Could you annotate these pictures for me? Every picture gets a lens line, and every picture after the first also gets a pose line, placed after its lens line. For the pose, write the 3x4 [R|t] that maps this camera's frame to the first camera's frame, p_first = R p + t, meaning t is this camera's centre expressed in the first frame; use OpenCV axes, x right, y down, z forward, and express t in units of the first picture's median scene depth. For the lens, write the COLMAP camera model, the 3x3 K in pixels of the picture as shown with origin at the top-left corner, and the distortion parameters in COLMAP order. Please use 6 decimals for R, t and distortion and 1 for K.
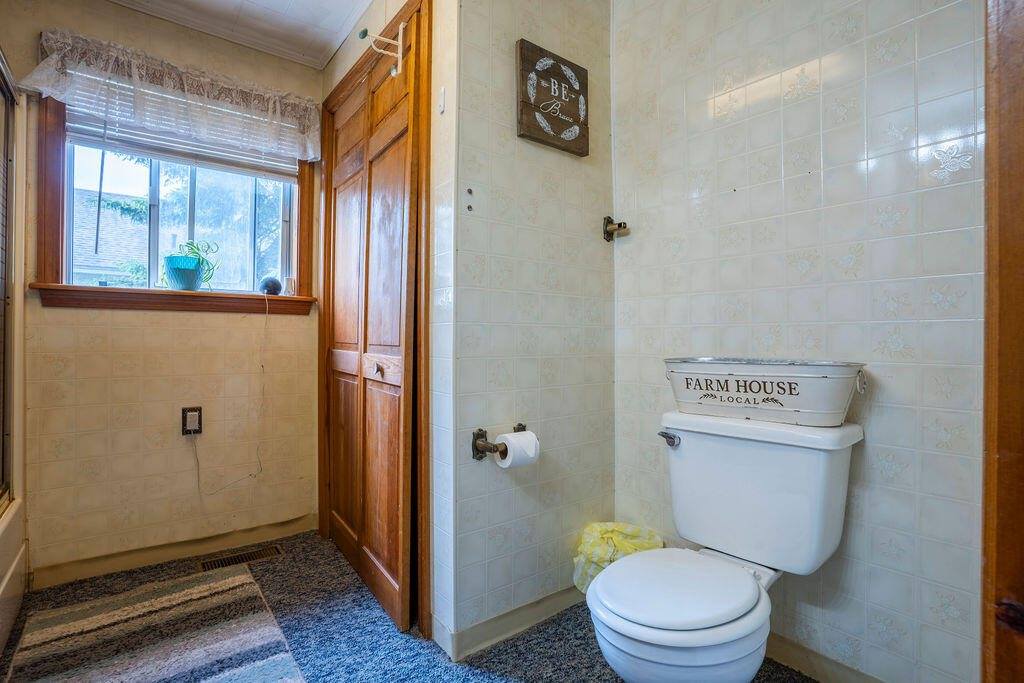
lens RADIAL K [[498.5, 0, 512.0], [0, 498.5, 341.5], [0, 0, 1]] dist [-0.078810, 0.032596]
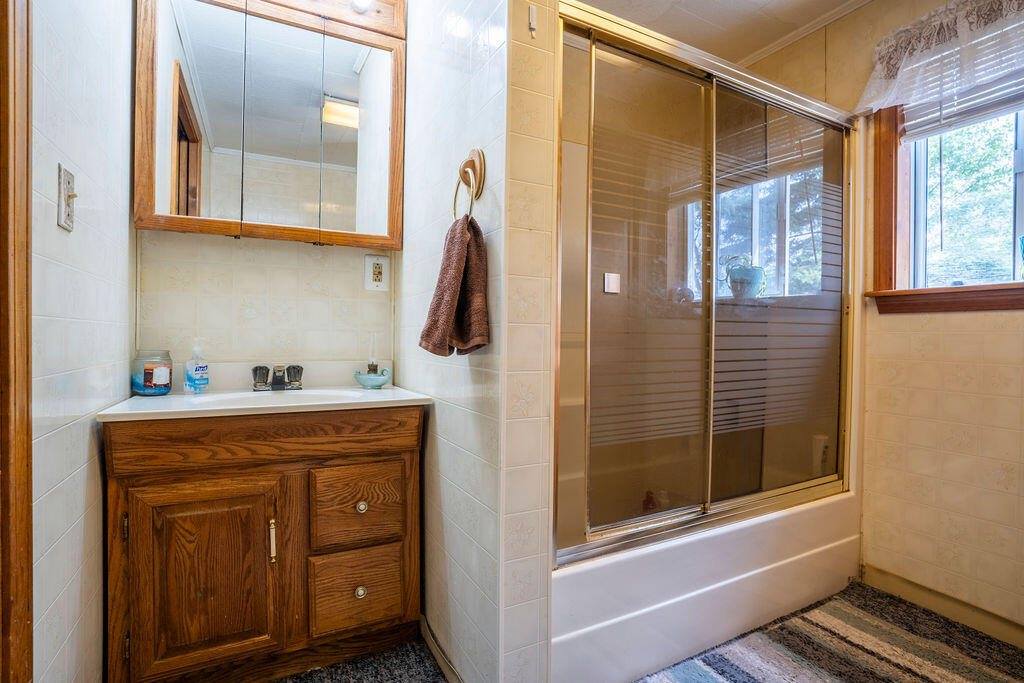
lens RADIAL K [[498.5, 0, 512.0], [0, 498.5, 341.5], [0, 0, 1]] dist [-0.078810, 0.032596]
pose [[-0.181409, 0.001786, -0.983406, 0.177657], [-0.019122, 0.999803, 0.005343, -0.003956], [0.983222, 0.019774, -0.181339, 0.413136]]
